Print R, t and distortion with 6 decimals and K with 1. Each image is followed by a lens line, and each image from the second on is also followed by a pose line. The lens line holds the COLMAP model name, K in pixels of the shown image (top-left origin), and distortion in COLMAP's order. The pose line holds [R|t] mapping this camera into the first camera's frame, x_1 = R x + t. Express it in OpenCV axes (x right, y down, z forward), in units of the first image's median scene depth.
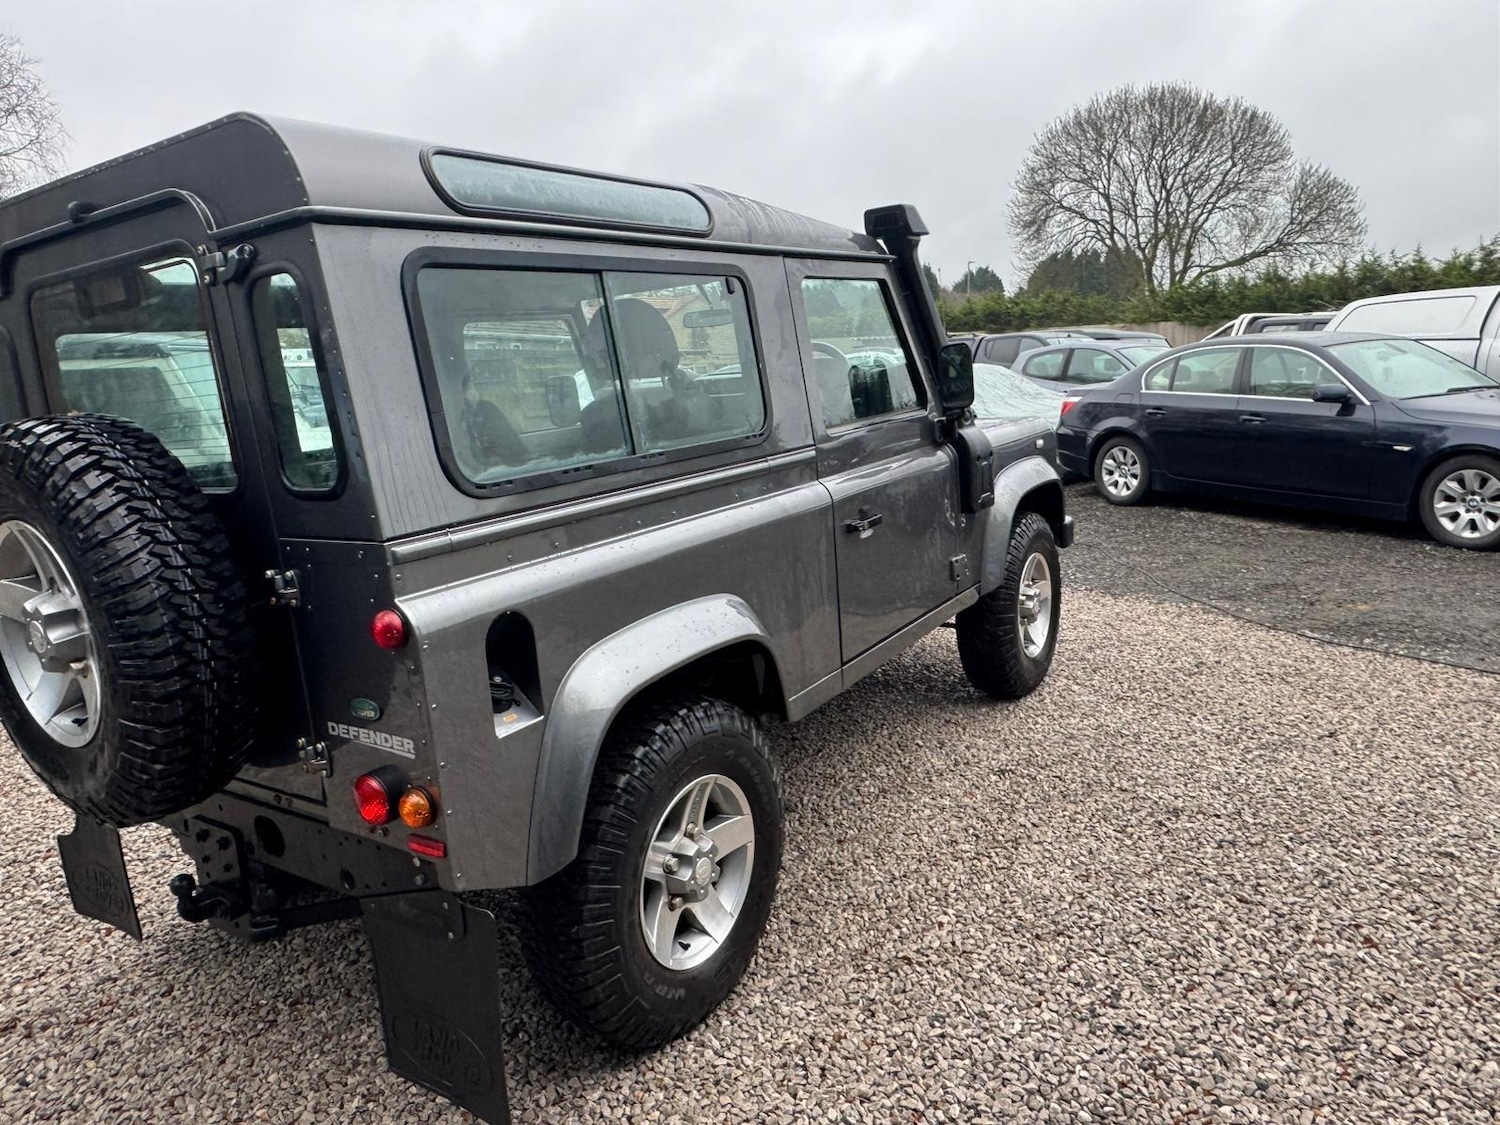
lens RADIAL K [[999.2, 0, 748.0], [0, 999.2, 557.9], [0, 0, 1]] dist [-0.007589, 0.004370]
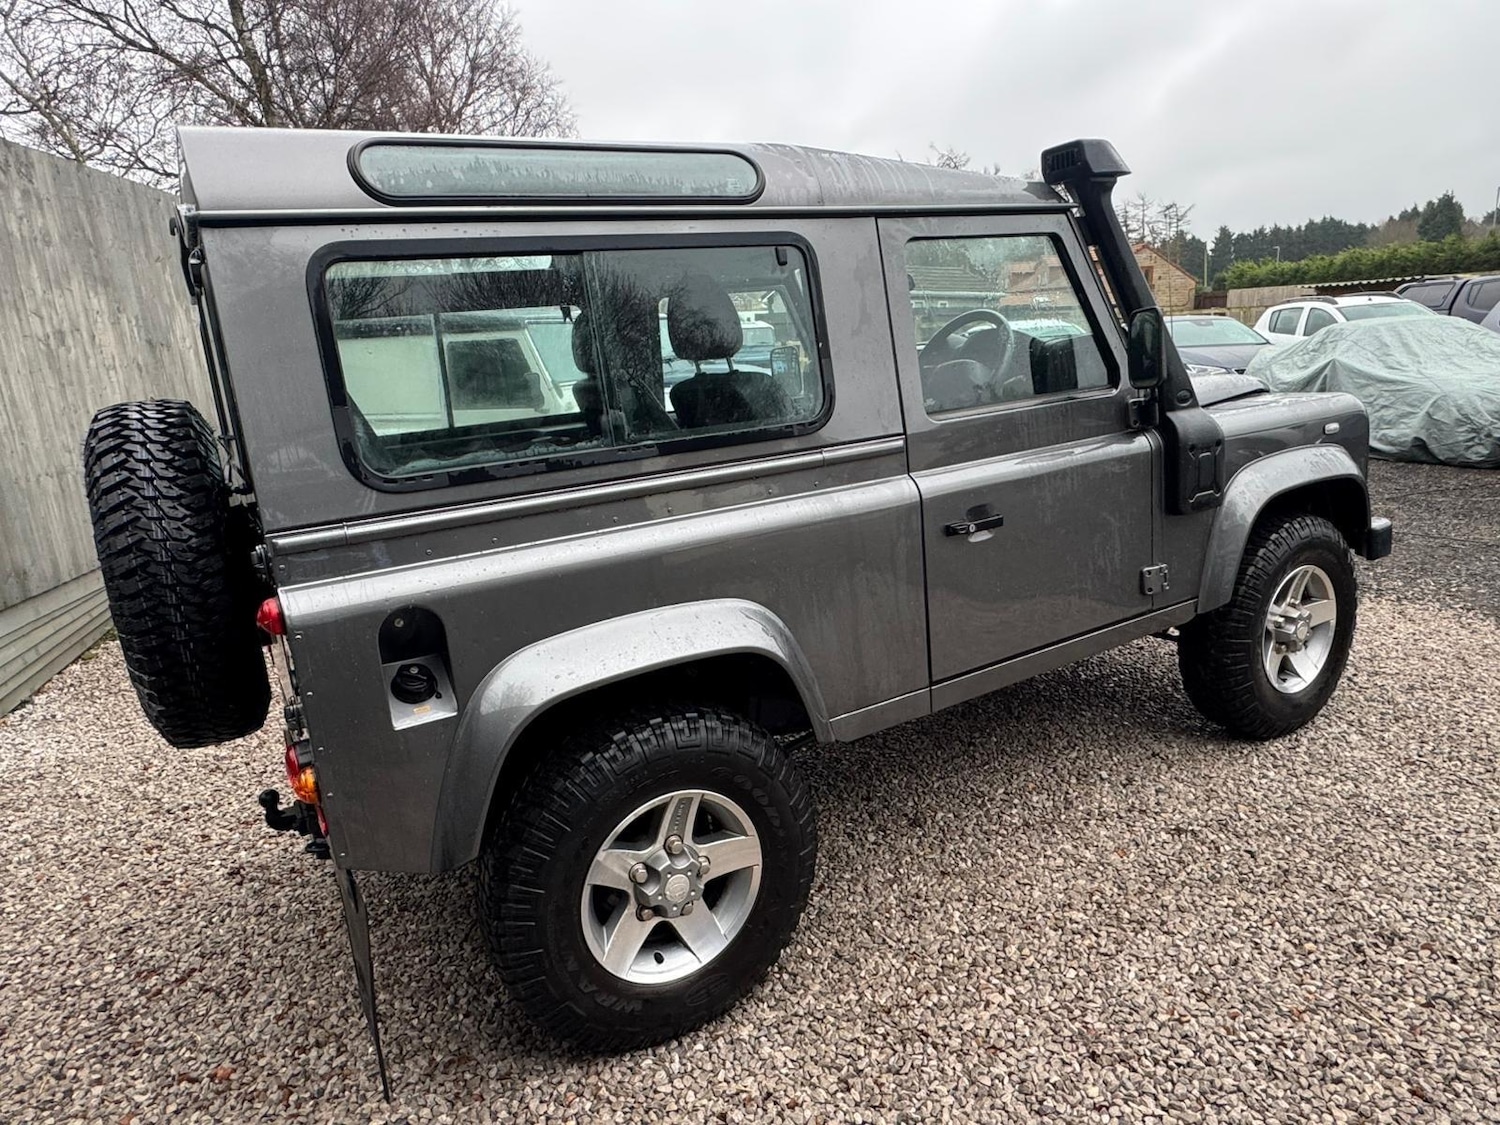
lens RADIAL K [[936.2, 0, 750.2], [0, 936.2, 557.5], [0, 0, 1]] dist [-0.004274, 0.000313]
pose [[0.901624, 0.087640, -0.423549, 0.315184], [-0.063127, 0.995434, 0.071594, -0.057656], [0.427890, -0.037813, 0.903039, 0.204745]]
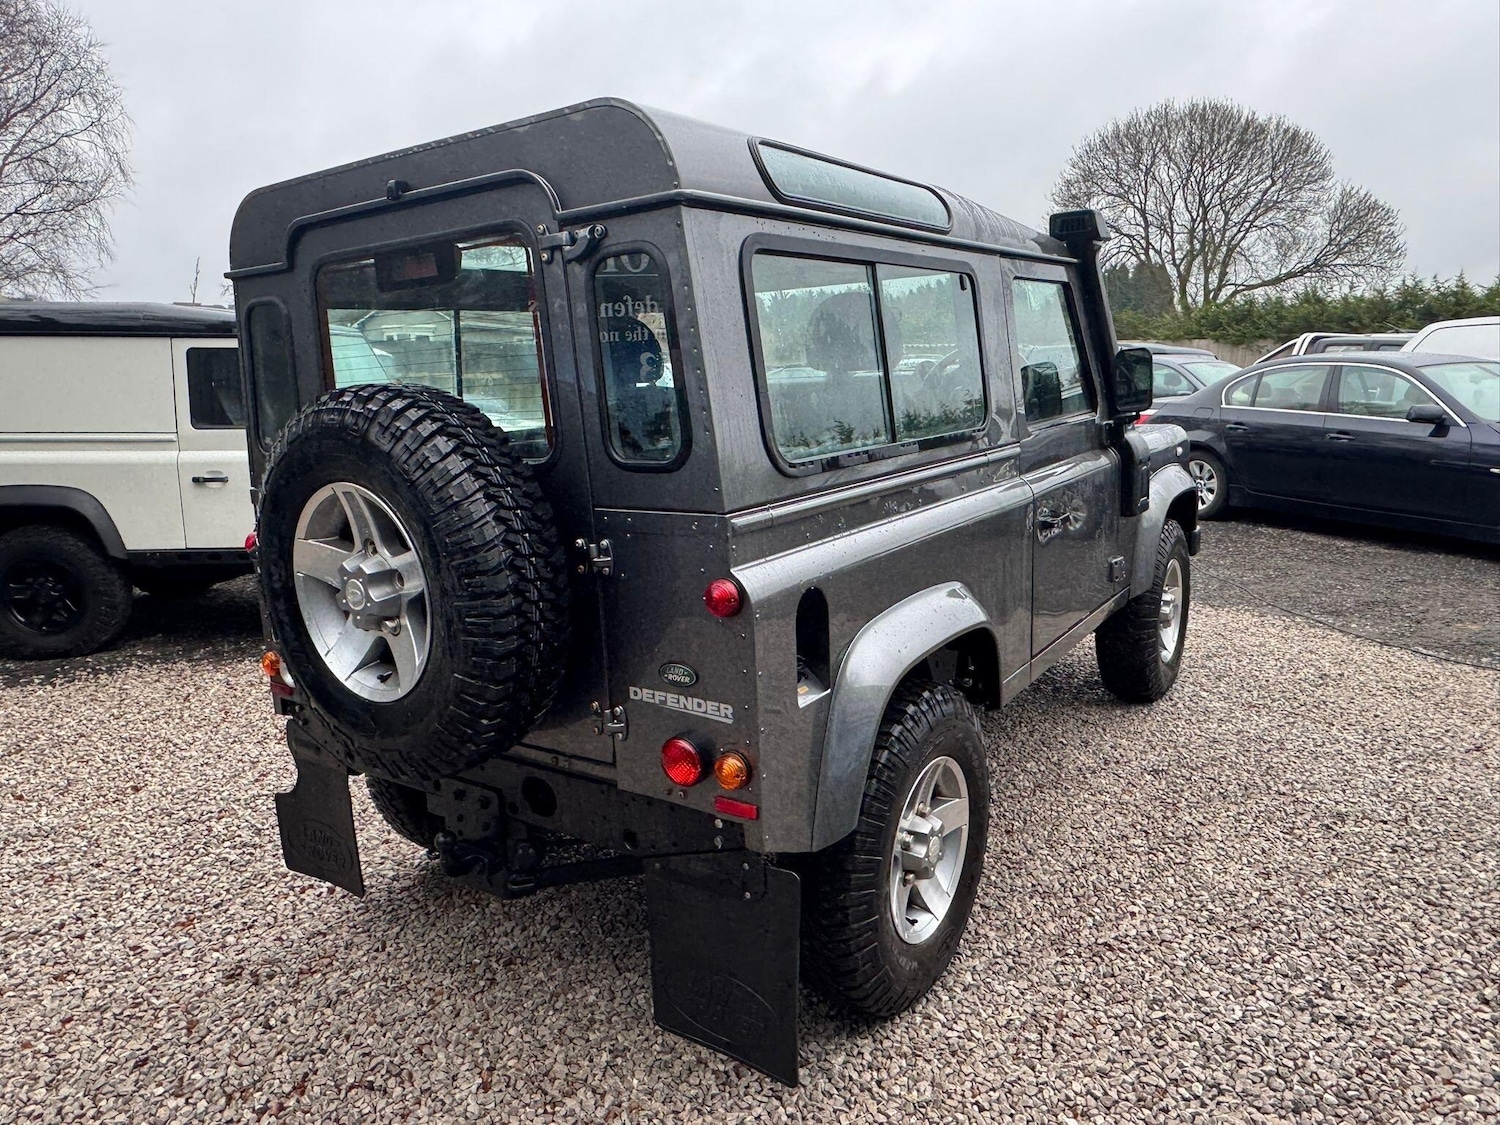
lens RADIAL K [[999.2, 0, 745.1], [0, 999.2, 563.7], [0, 0, 1]] dist [-0.007589, 0.004370]
pose [[0.999194, 0.036985, -0.015630, -0.201311], [-0.036951, 0.999314, 0.002501, 0.020355], [0.015711, -0.001922, 0.999875, -0.028195]]
